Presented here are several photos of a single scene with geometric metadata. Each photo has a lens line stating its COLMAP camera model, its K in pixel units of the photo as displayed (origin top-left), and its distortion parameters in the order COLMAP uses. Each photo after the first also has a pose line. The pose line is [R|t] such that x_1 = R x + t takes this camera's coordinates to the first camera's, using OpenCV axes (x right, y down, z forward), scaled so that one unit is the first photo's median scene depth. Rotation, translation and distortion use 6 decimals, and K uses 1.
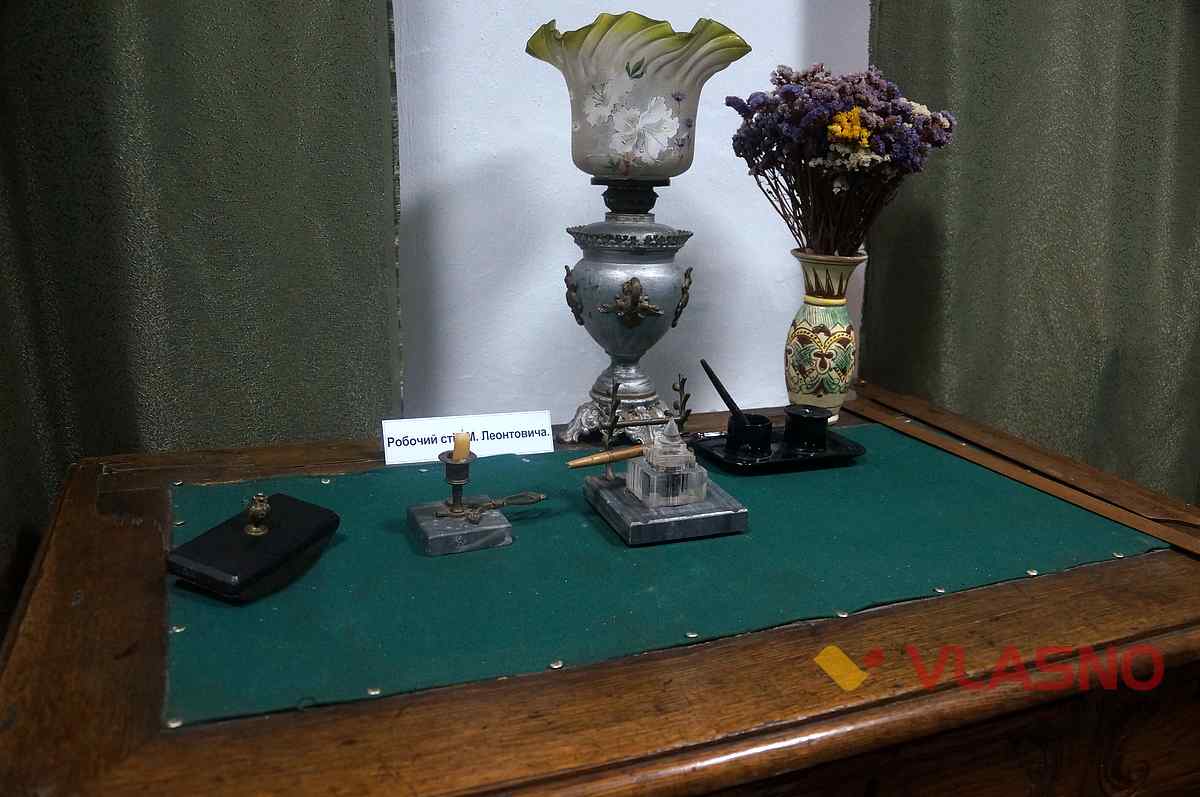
lens RADIAL K [[966.8, 0, 600.0], [0, 966.8, 398.5], [0, 0, 1]] dist [-0.142889, 0.002535]
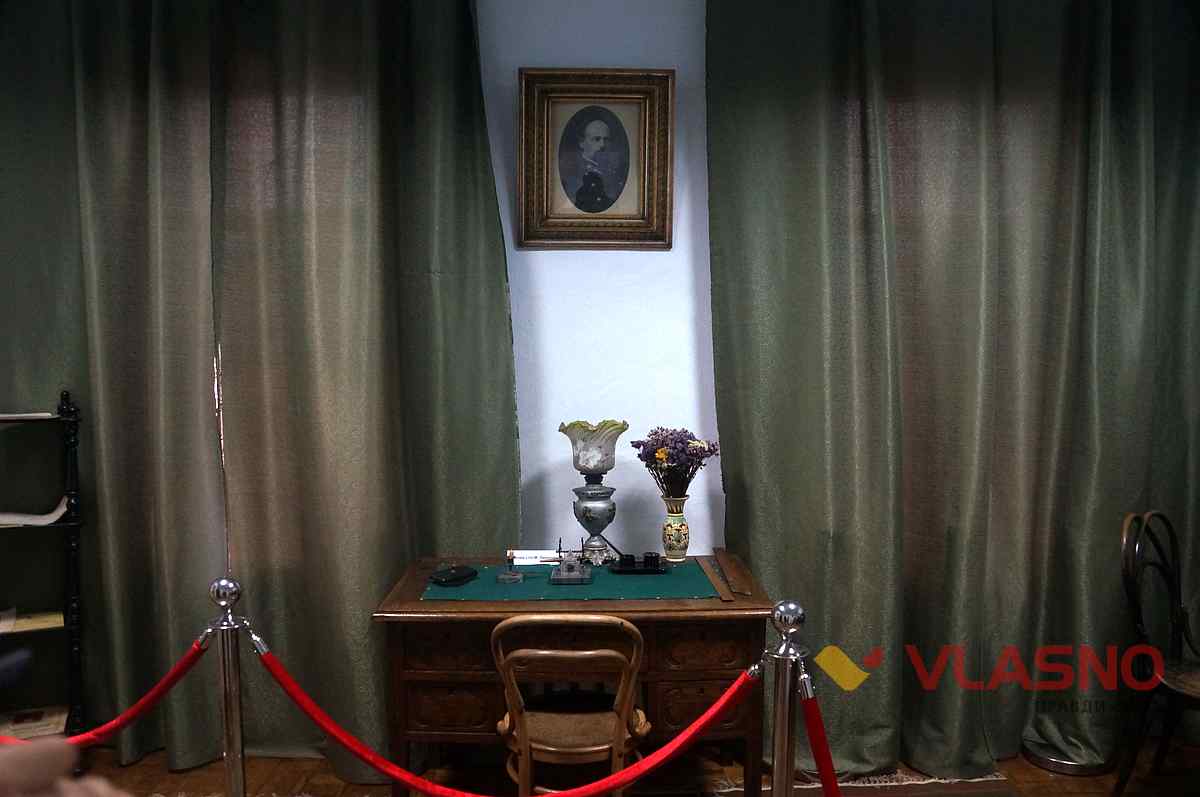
lens RADIAL K [[966.8, 0, 600.0], [0, 966.8, 398.5], [0, 0, 1]] dist [-0.142889, 0.002535]
pose [[0.923671, -0.028960, -0.382090, 1.181577], [-0.052756, 0.978033, -0.201663, 0.144777], [0.379537, 0.206428, 0.901853, -1.693694]]
